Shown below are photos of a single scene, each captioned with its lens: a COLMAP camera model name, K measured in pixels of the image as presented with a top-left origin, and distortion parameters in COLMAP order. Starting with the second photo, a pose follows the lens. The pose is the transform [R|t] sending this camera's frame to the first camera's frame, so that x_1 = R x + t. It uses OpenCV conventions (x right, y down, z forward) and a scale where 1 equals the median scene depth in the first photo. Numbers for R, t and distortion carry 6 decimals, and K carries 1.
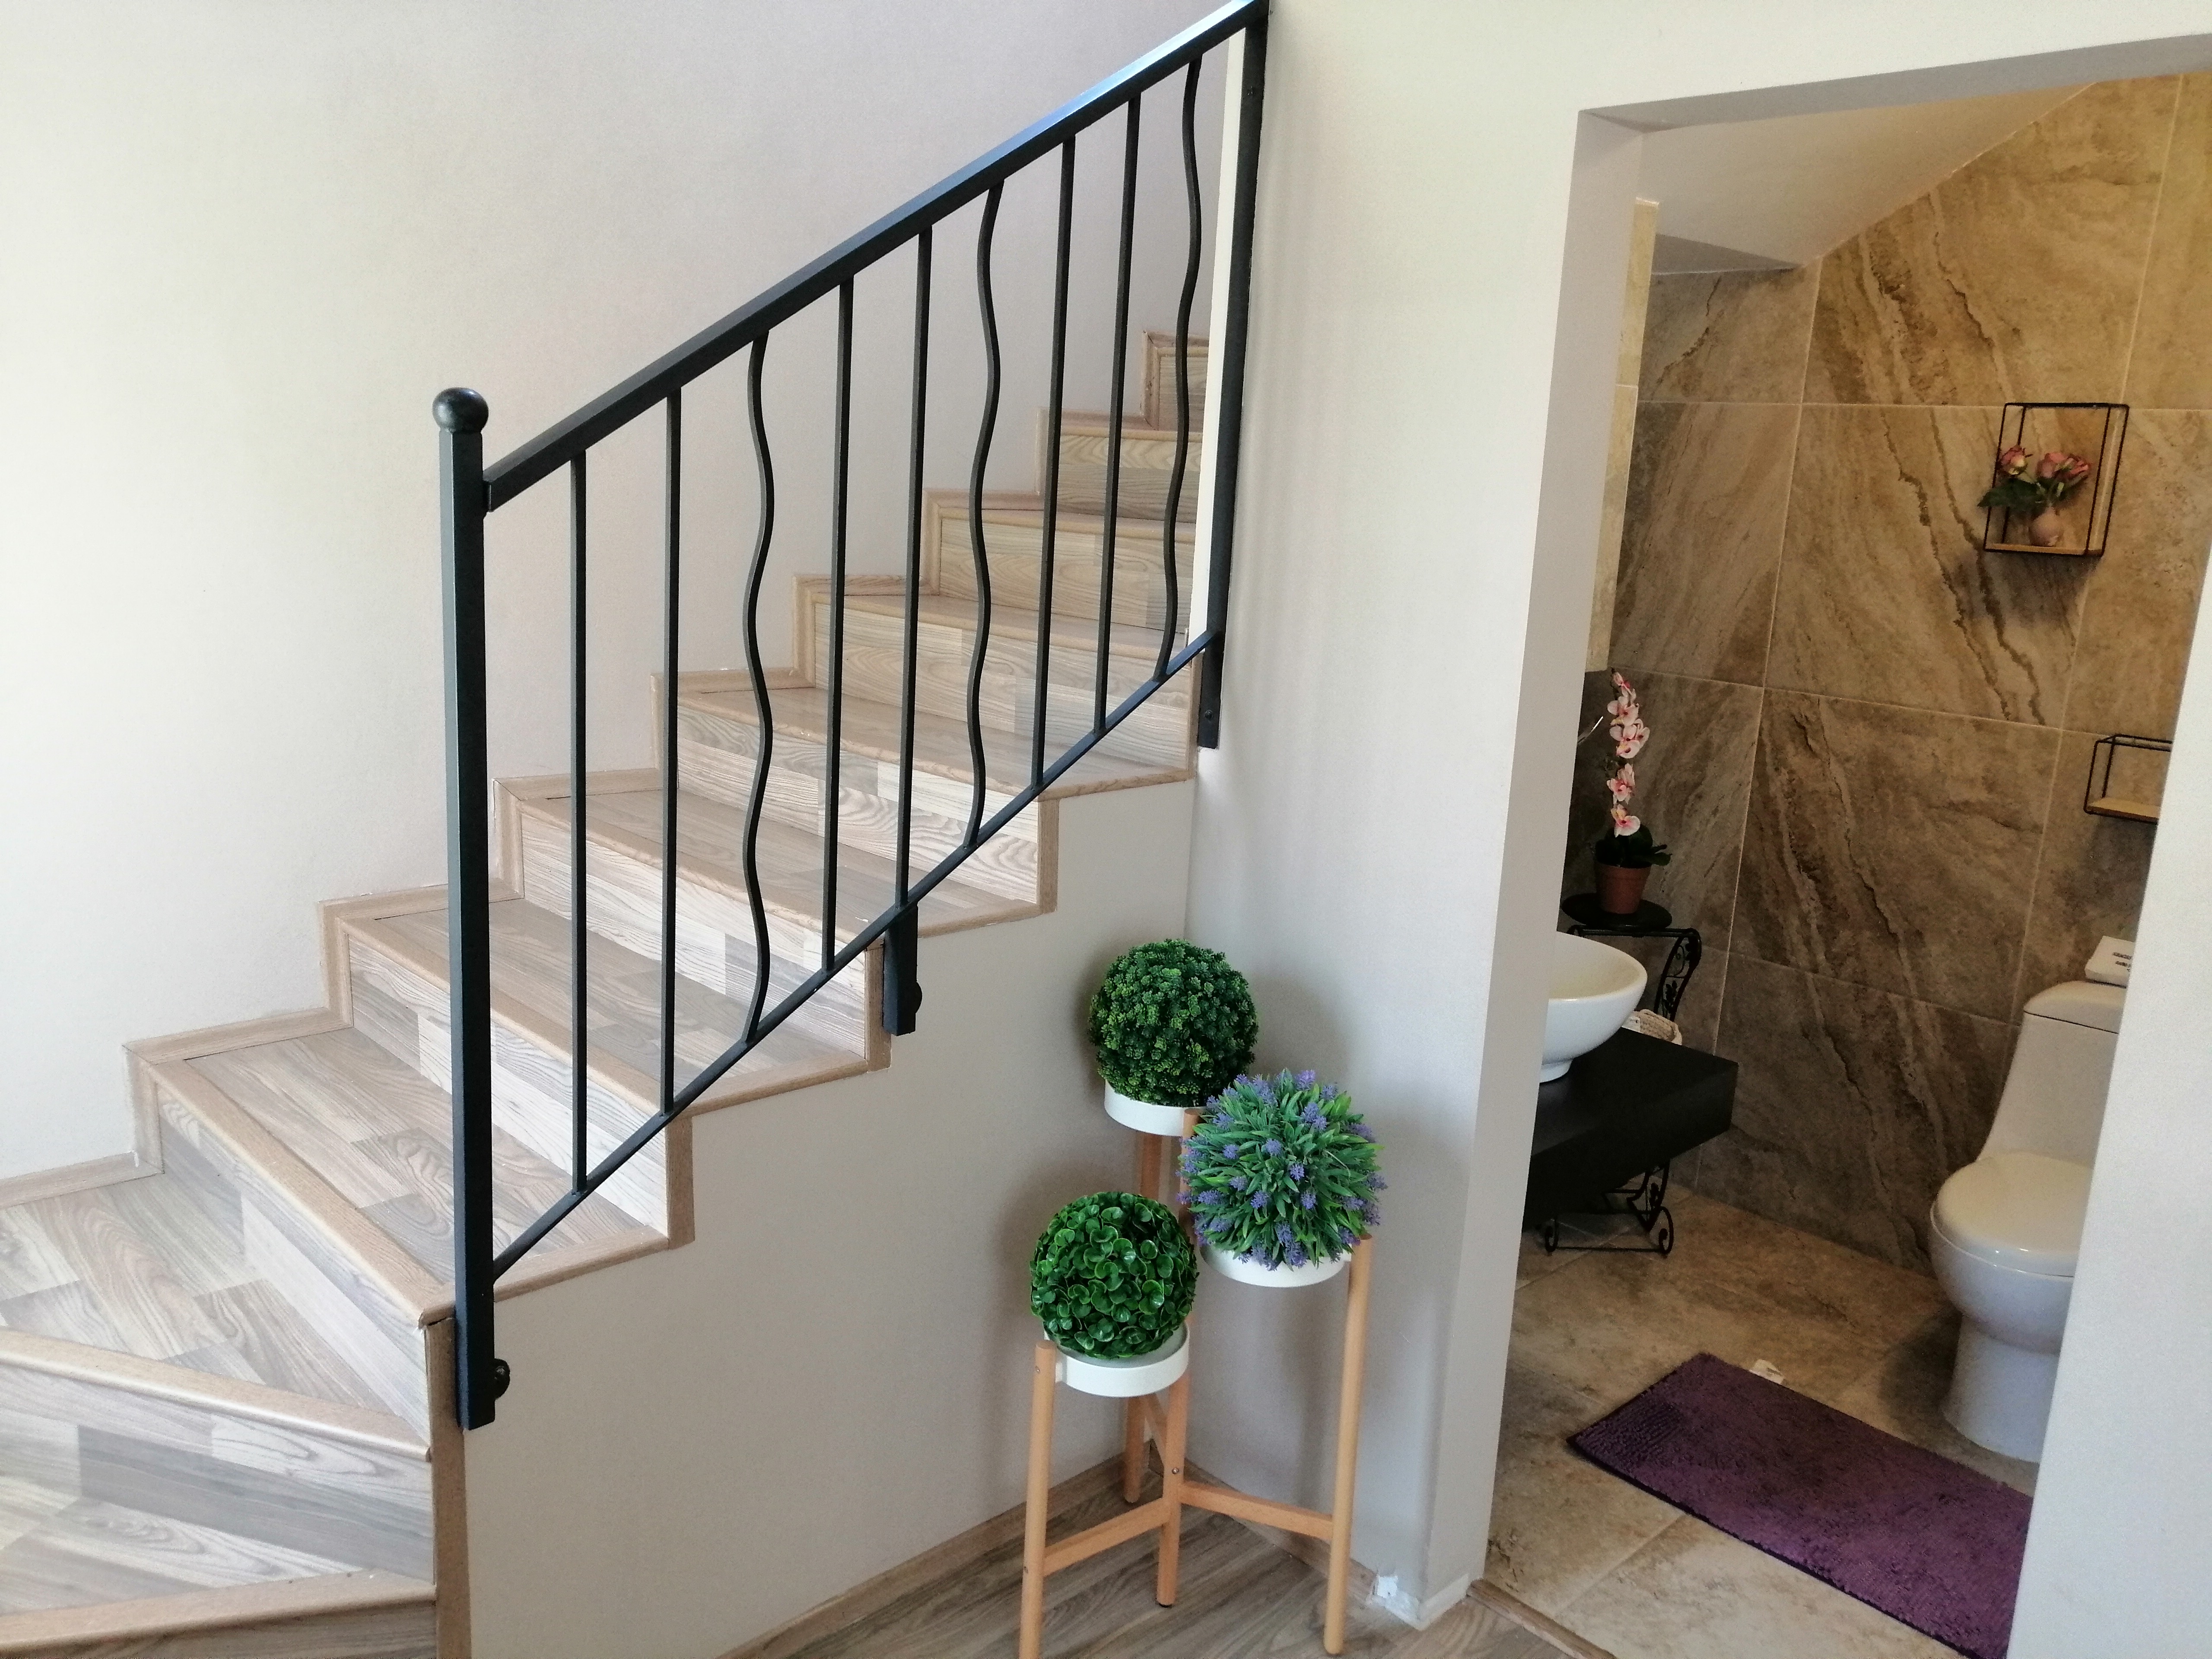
lens RADIAL K [[1706.3, 0, 1108.8], [0, 1706.3, 836.0], [0, 0, 1]] dist [-0.014181, 0.051156]
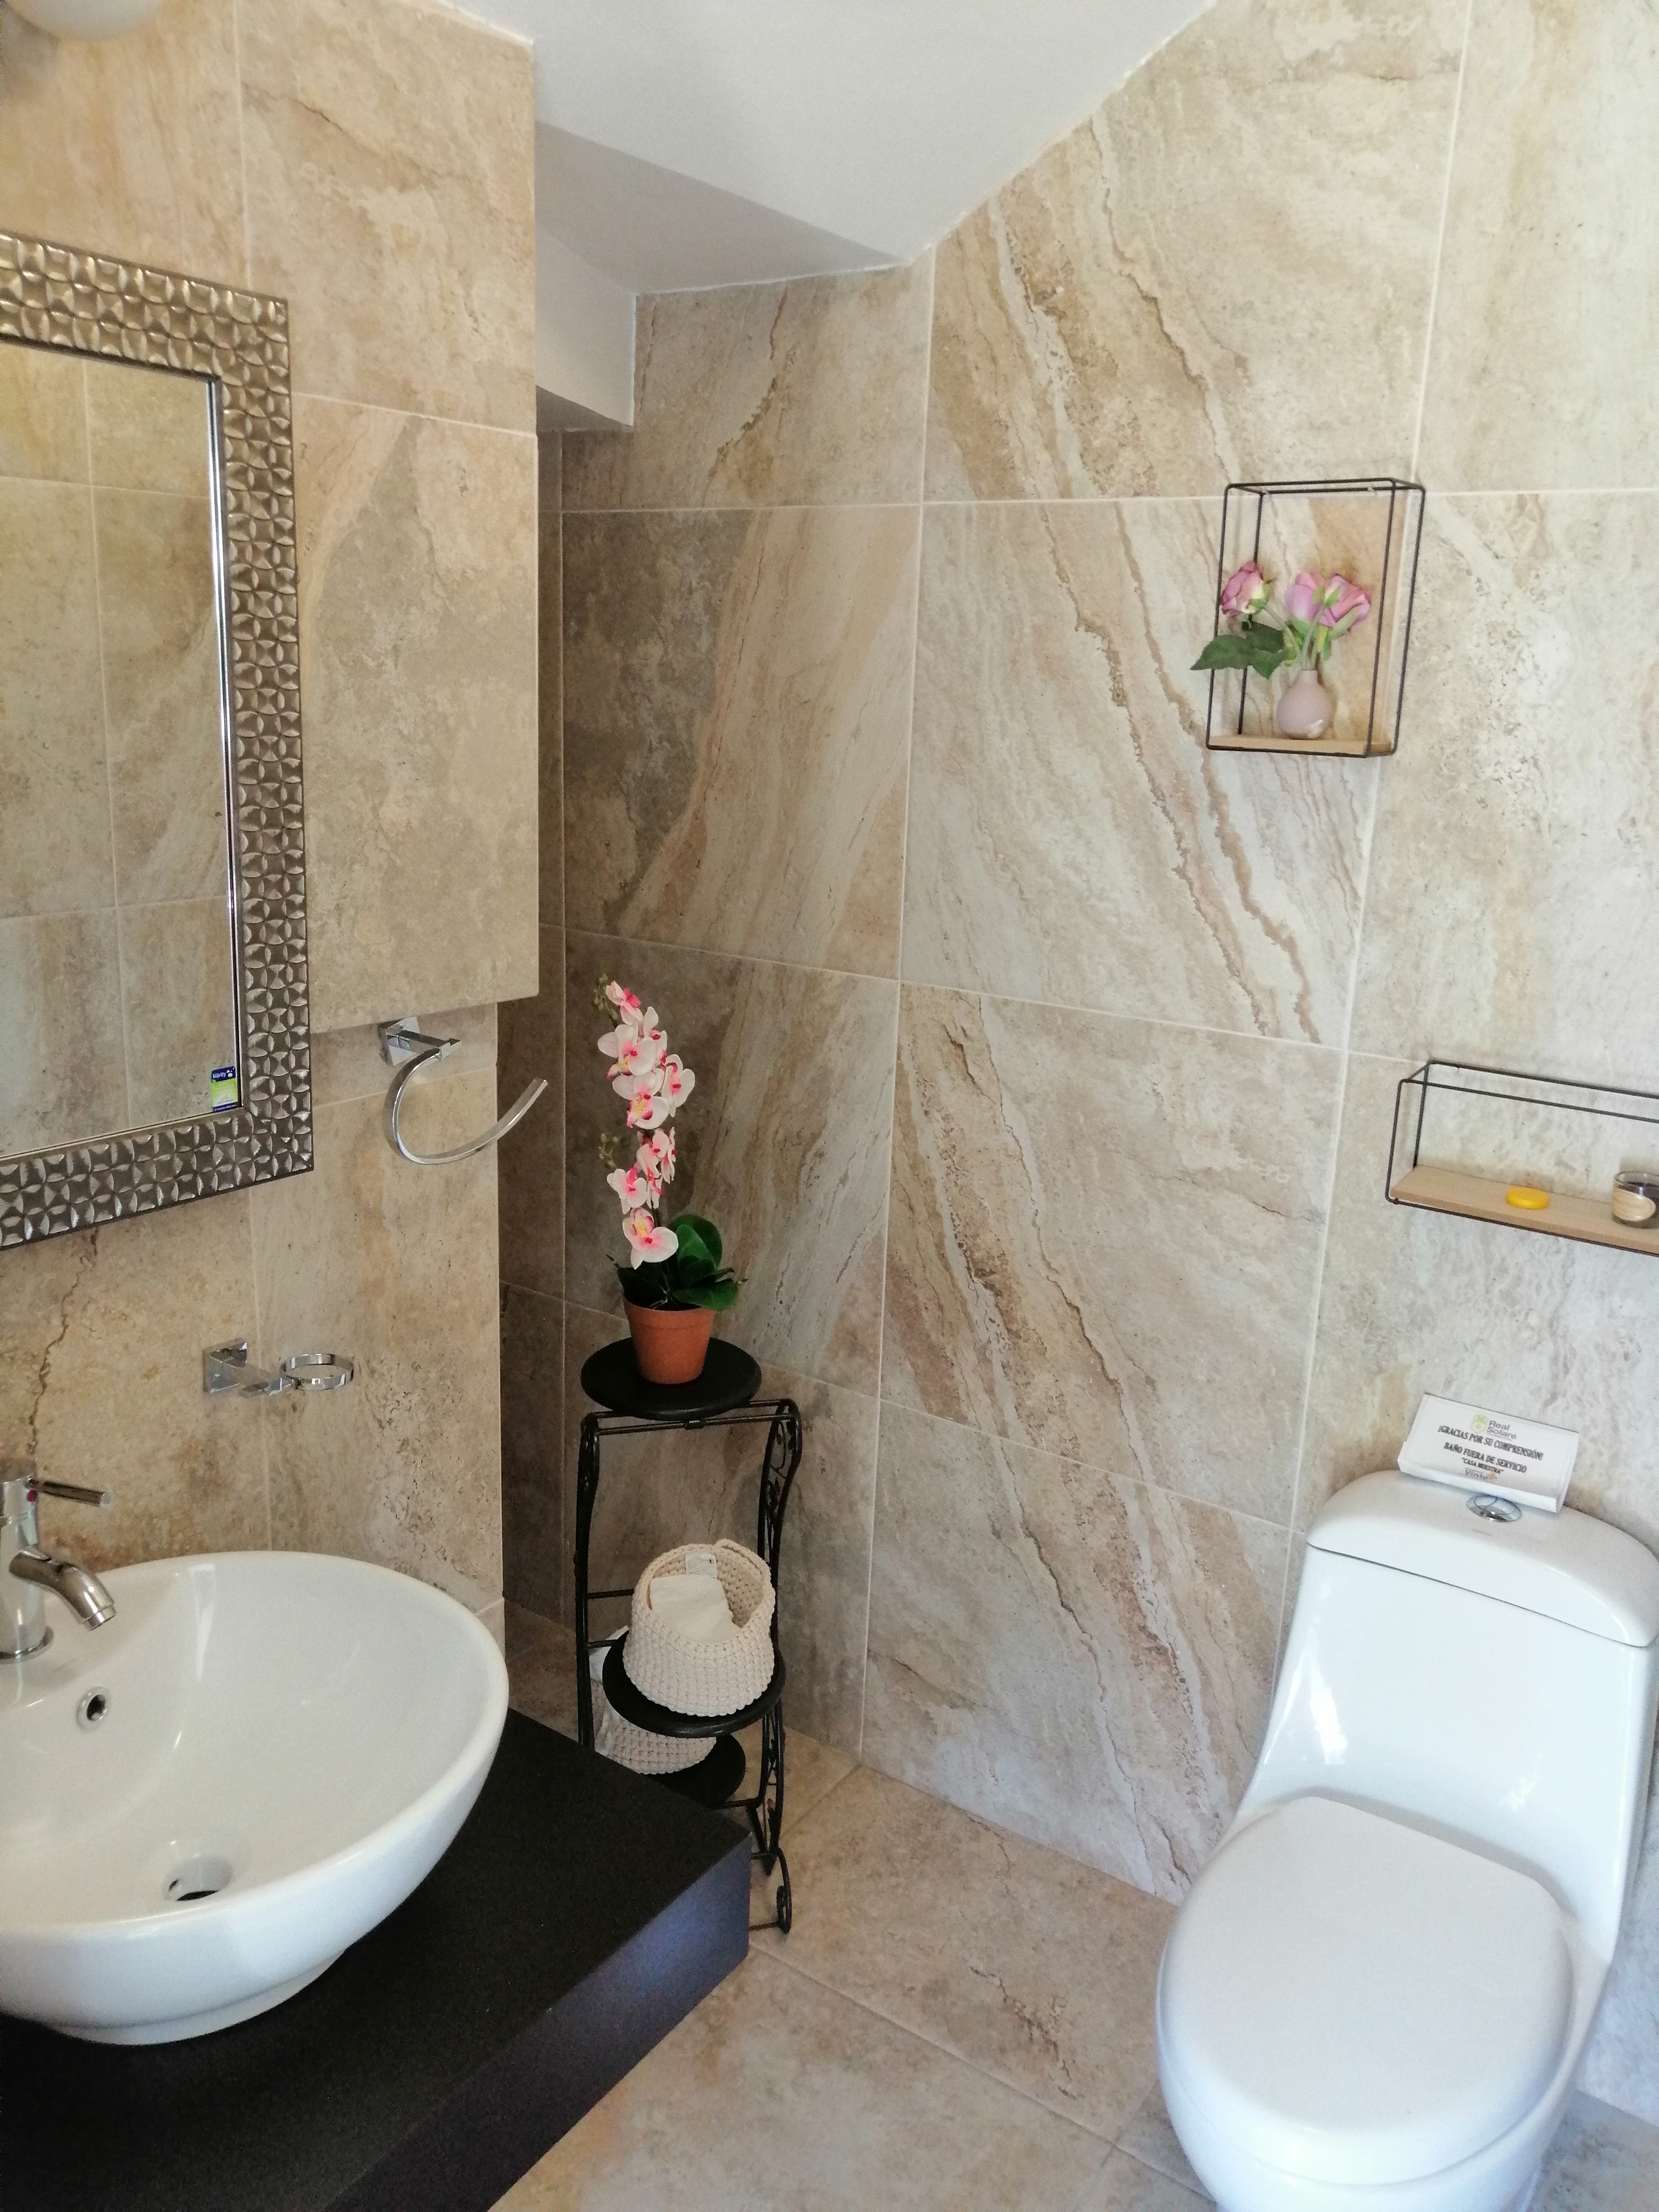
lens RADIAL K [[1706.3, 0, 829.0], [0, 1706.3, 1099.5], [0, 0, 1]] dist [-0.014181, 0.051156]
pose [[0.977893, -0.060083, 0.200289, 0.253743], [0.054189, 0.997925, 0.034785, -0.072652], [-0.201964, -0.023163, 0.979119, 0.440439]]
